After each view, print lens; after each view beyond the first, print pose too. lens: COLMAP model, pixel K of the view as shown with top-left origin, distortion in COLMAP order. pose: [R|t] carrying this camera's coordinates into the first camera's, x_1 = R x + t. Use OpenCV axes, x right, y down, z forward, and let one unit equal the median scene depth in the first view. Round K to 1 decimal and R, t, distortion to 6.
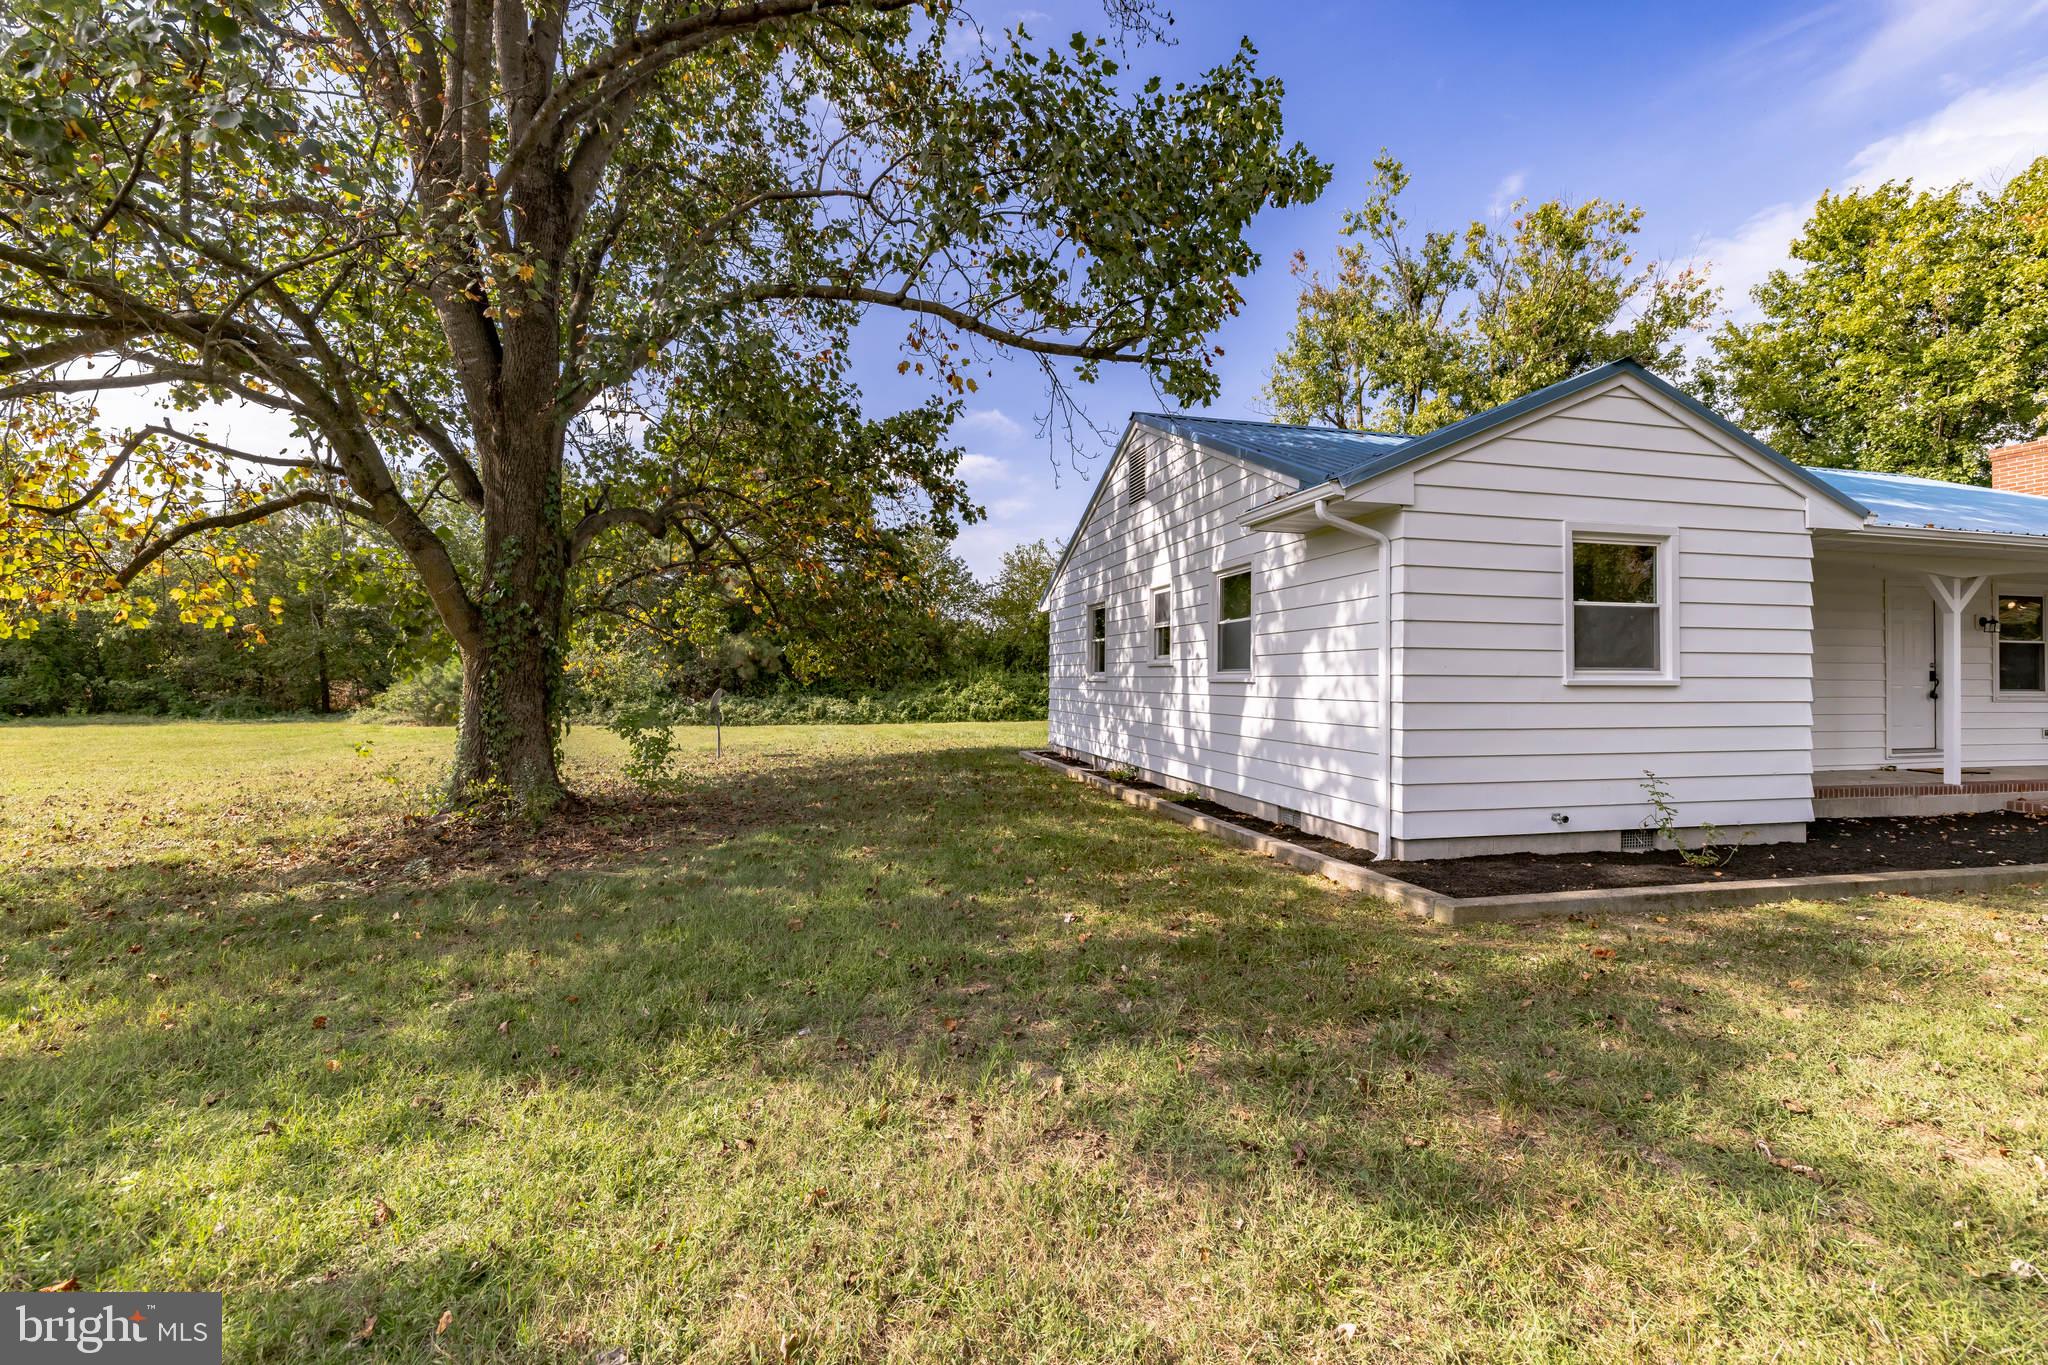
lens RADIAL K [[895.6, 0, 1021.7], [0, 895.6, 688.4], [0, 0, 1]] dist [0.000548, -0.000086]
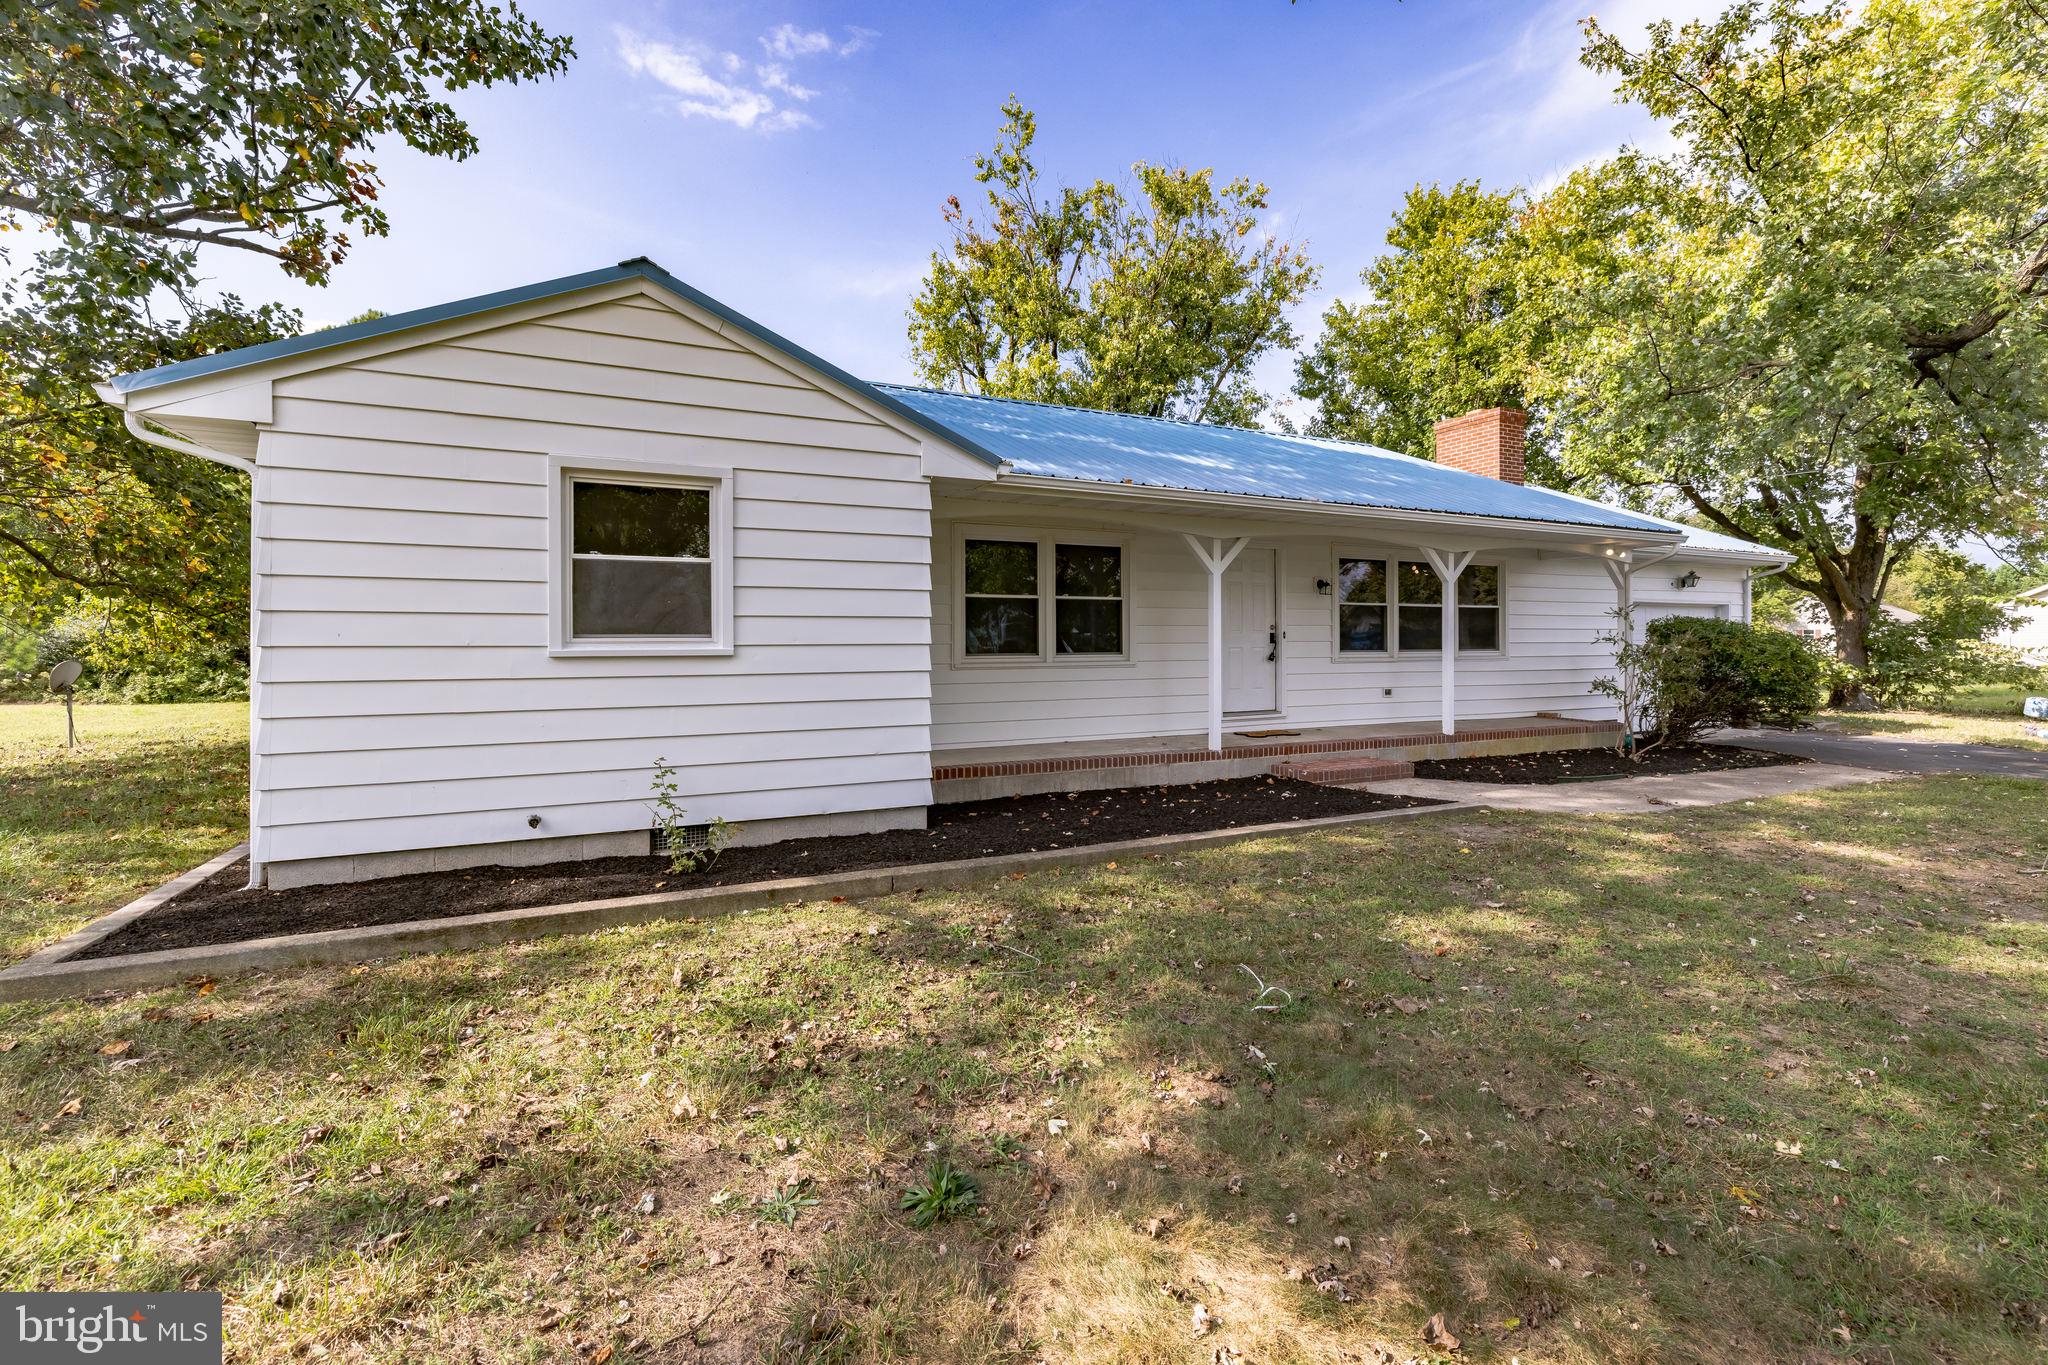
lens RADIAL K [[895.6, 0, 1024.3], [0, 895.6, 664.4], [0, 0, 1]] dist [0.000548, -0.000086]
pose [[0.979107, -0.009749, 0.203112, 0.259353], [0.005462, 0.999751, 0.021655, -0.003681], [-0.203273, -0.020093, 0.978916, 0.035001]]
